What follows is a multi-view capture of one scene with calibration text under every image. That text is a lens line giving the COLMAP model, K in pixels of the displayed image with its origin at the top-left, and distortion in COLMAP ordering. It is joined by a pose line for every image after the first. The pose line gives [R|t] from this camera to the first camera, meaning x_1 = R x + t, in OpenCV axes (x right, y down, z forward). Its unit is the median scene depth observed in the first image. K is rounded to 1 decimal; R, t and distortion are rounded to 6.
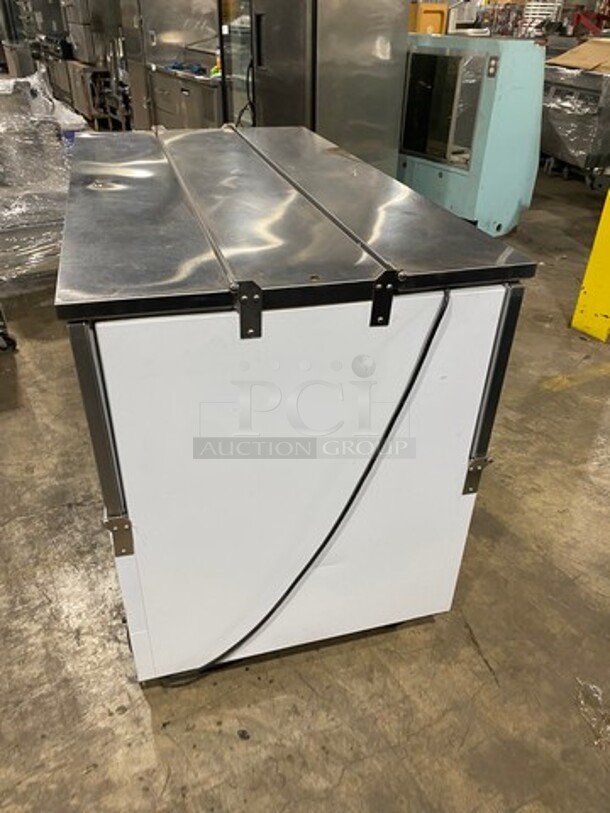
lens RADIAL K [[614.9, 0, 305.0], [0, 614.9, 406.5], [0, 0, 1]] dist [0.001335, 0.004975]
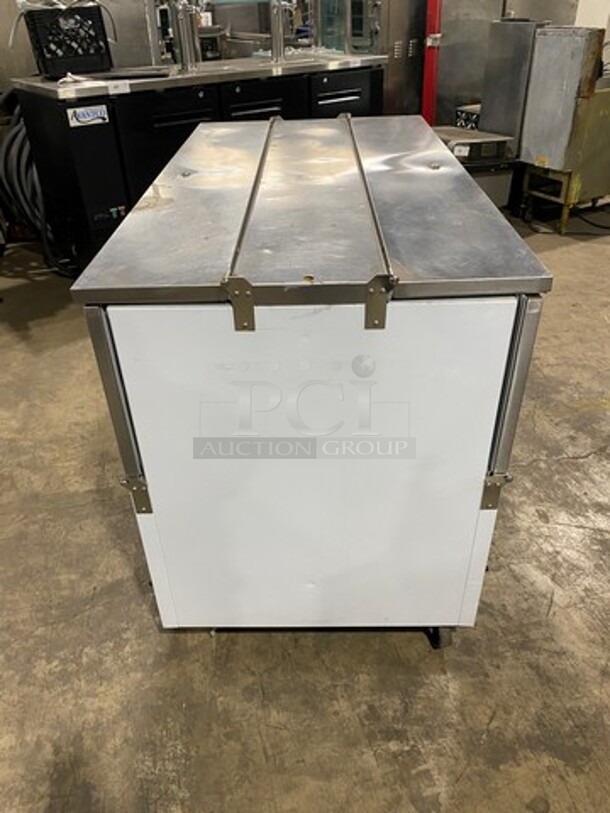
lens RADIAL K [[614.9, 0, 305.0], [0, 614.9, 406.5], [0, 0, 1]] dist [0.001335, 0.004975]
pose [[0.957696, 0.114844, -0.263875, 0.295564], [-0.109541, 0.993374, 0.034773, -0.026804], [0.266120, -0.004397, 0.963930, -0.008934]]
